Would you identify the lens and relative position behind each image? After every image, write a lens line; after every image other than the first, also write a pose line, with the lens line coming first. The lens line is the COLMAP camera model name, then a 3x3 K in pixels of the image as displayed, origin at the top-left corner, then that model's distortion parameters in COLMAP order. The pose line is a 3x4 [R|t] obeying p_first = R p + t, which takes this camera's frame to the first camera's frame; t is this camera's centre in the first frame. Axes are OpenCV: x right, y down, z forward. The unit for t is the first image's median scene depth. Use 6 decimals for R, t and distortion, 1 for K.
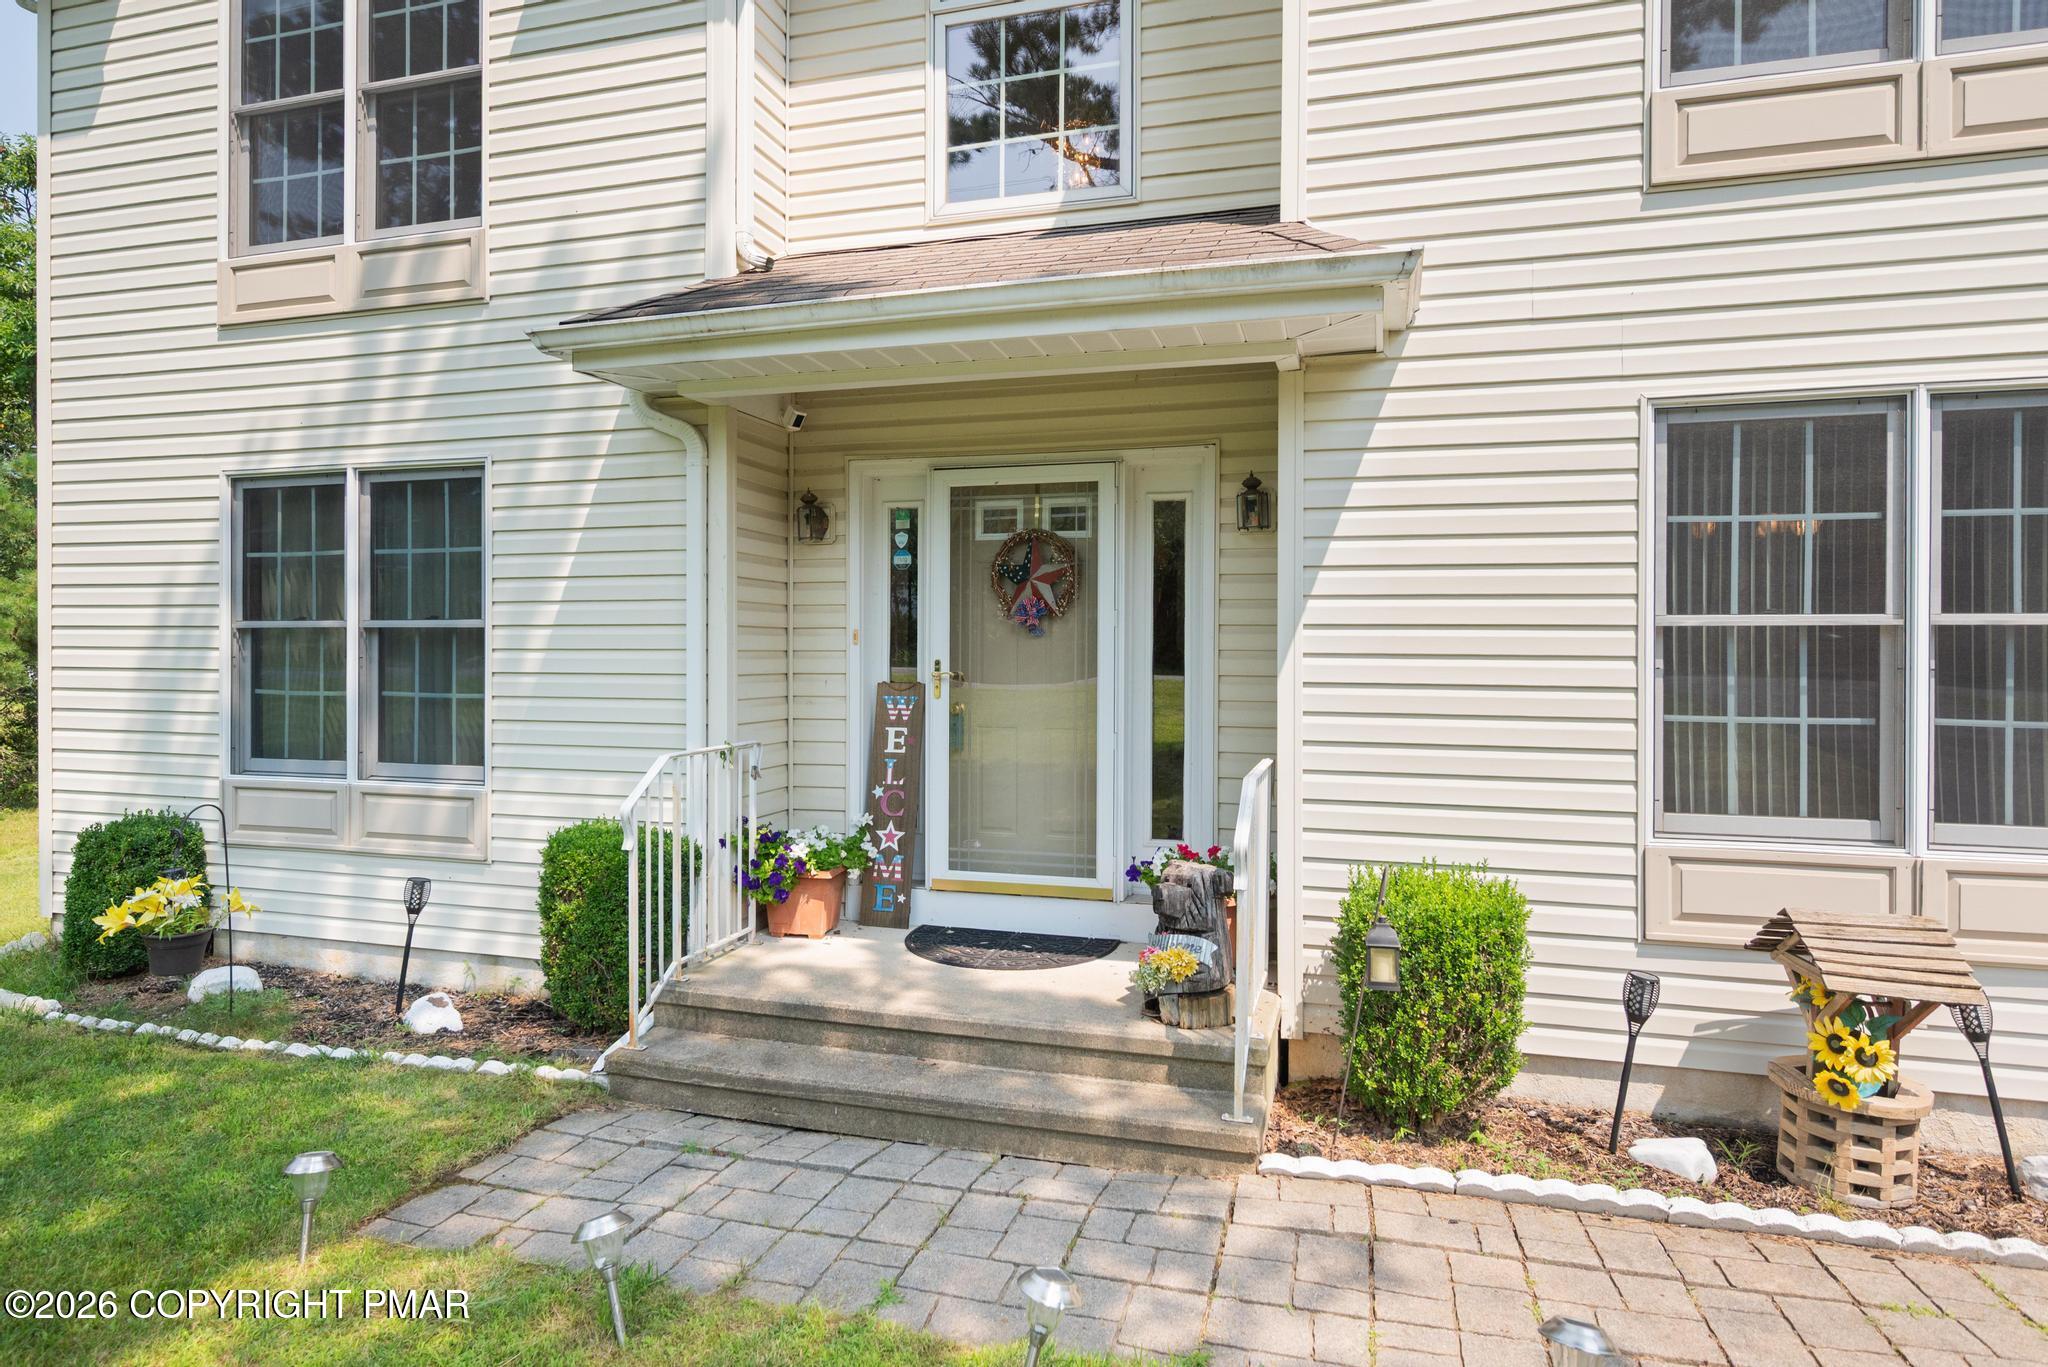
lens RADIAL K [[1491.4, 0, 1063.7], [0, 1491.4, 633.0], [0, 0, 1]] dist [0.000629, -0.000921]
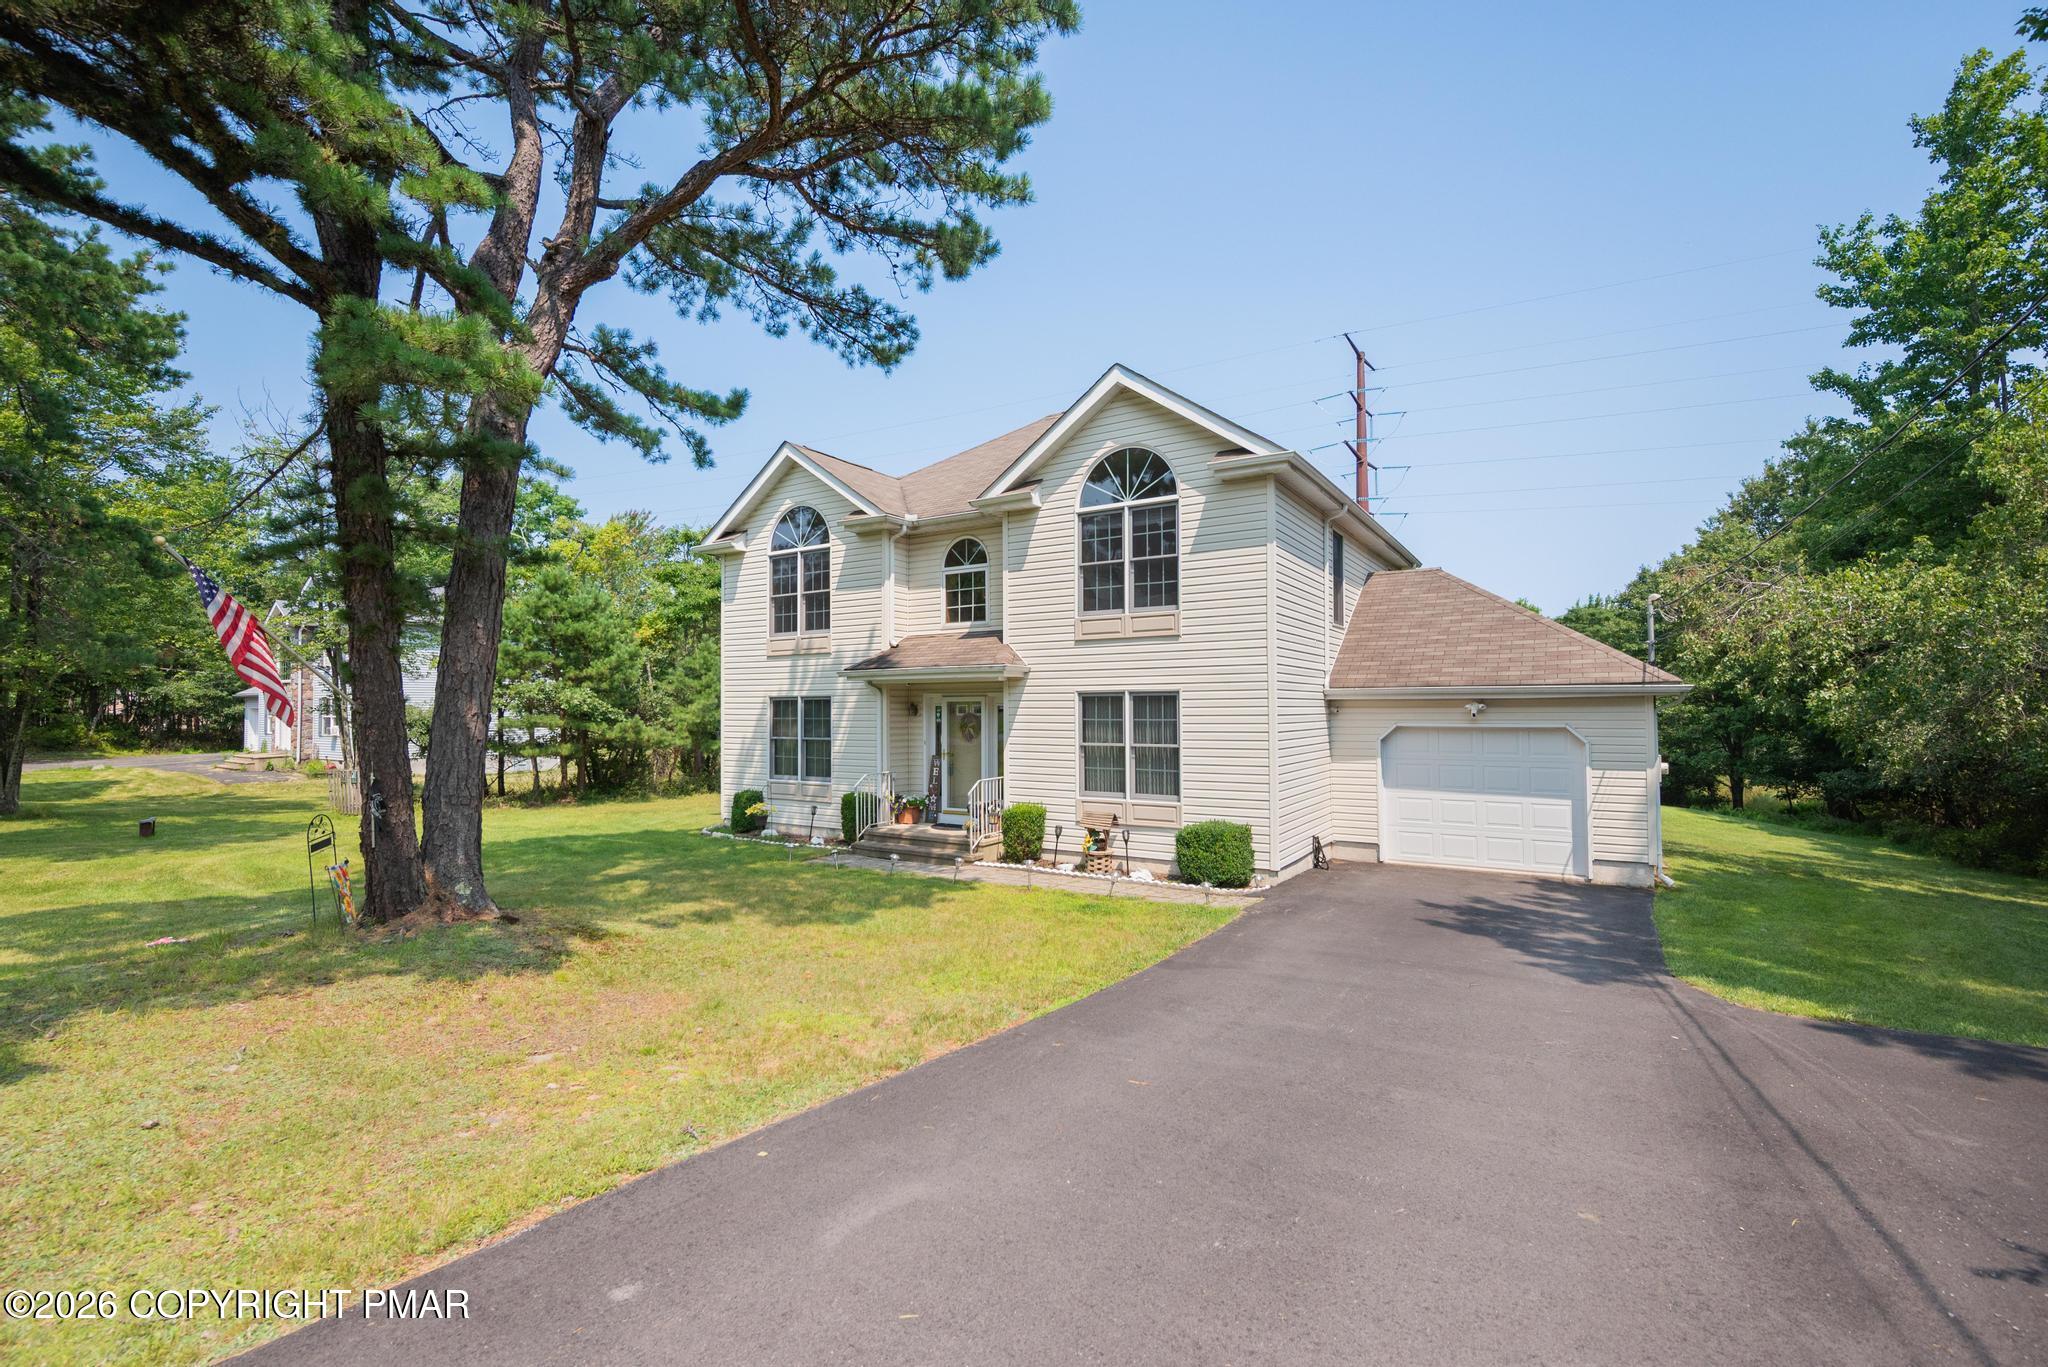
lens RADIAL K [[951.6, 0, 952.6], [0, 951.6, 642.4], [0, 0, 1]] dist [-0.001359, -0.000201]
pose [[0.953664, -0.028939, -0.299479, 0.637758], [0.008601, 0.997579, -0.069006, -0.082190], [0.300751, 0.063232, 0.951604, -1.219712]]
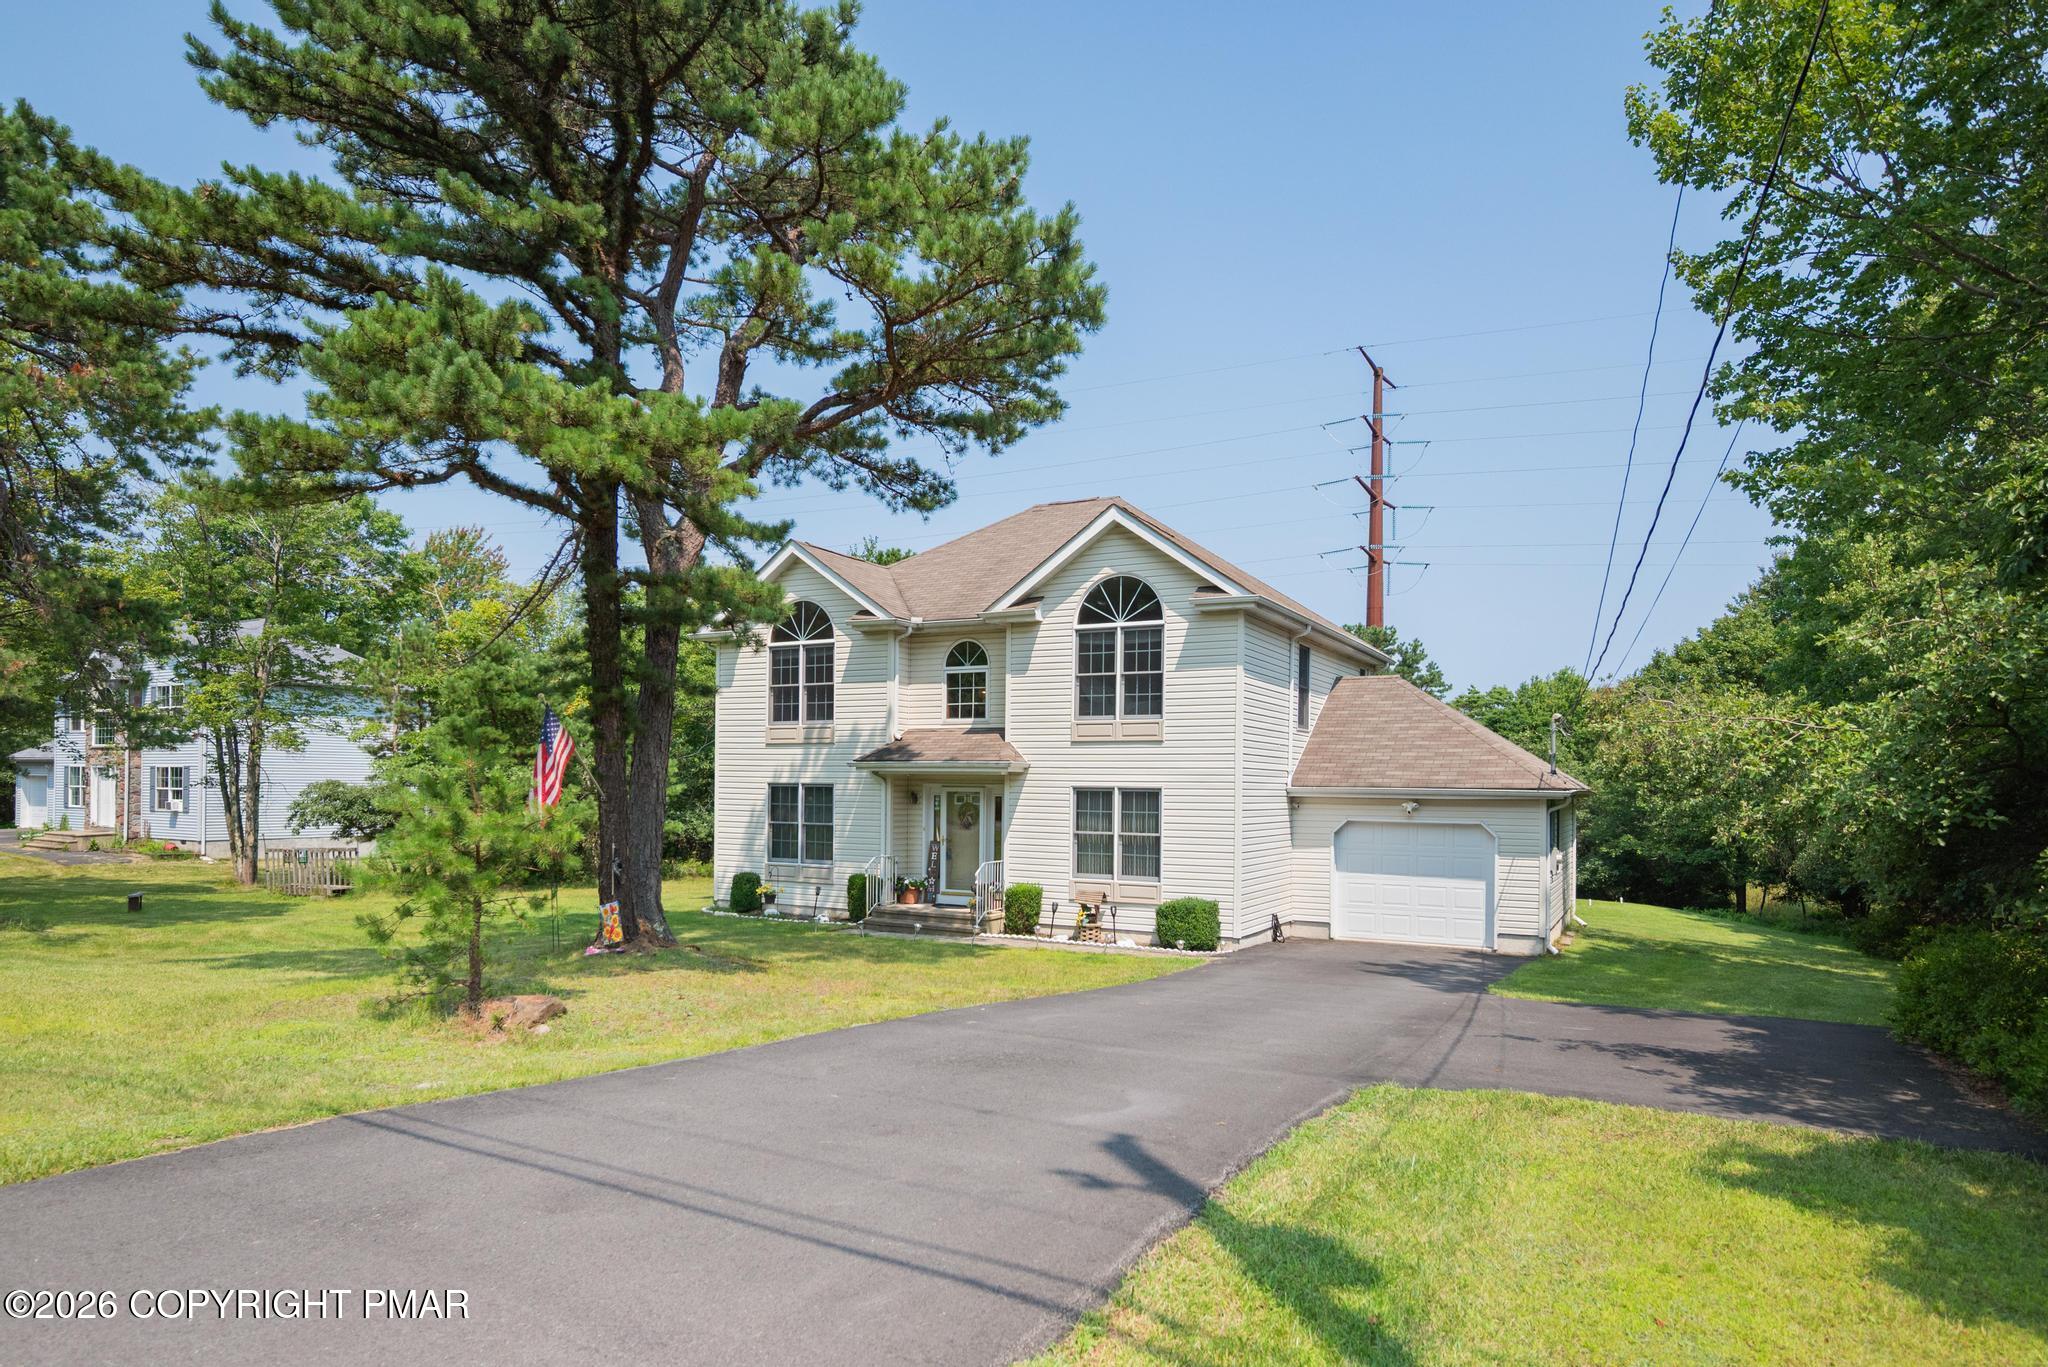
lens RADIAL K [[1254.9, 0, 910.0], [0, 1254.9, 736.8], [0, 0, 1]] dist [-0.001942, 0.001230]
pose [[0.965933, -0.003064, -0.258775, 0.688200], [-0.007011, 0.999253, -0.038001, -0.115850], [0.258698, 0.038521, 0.965190, -2.226300]]
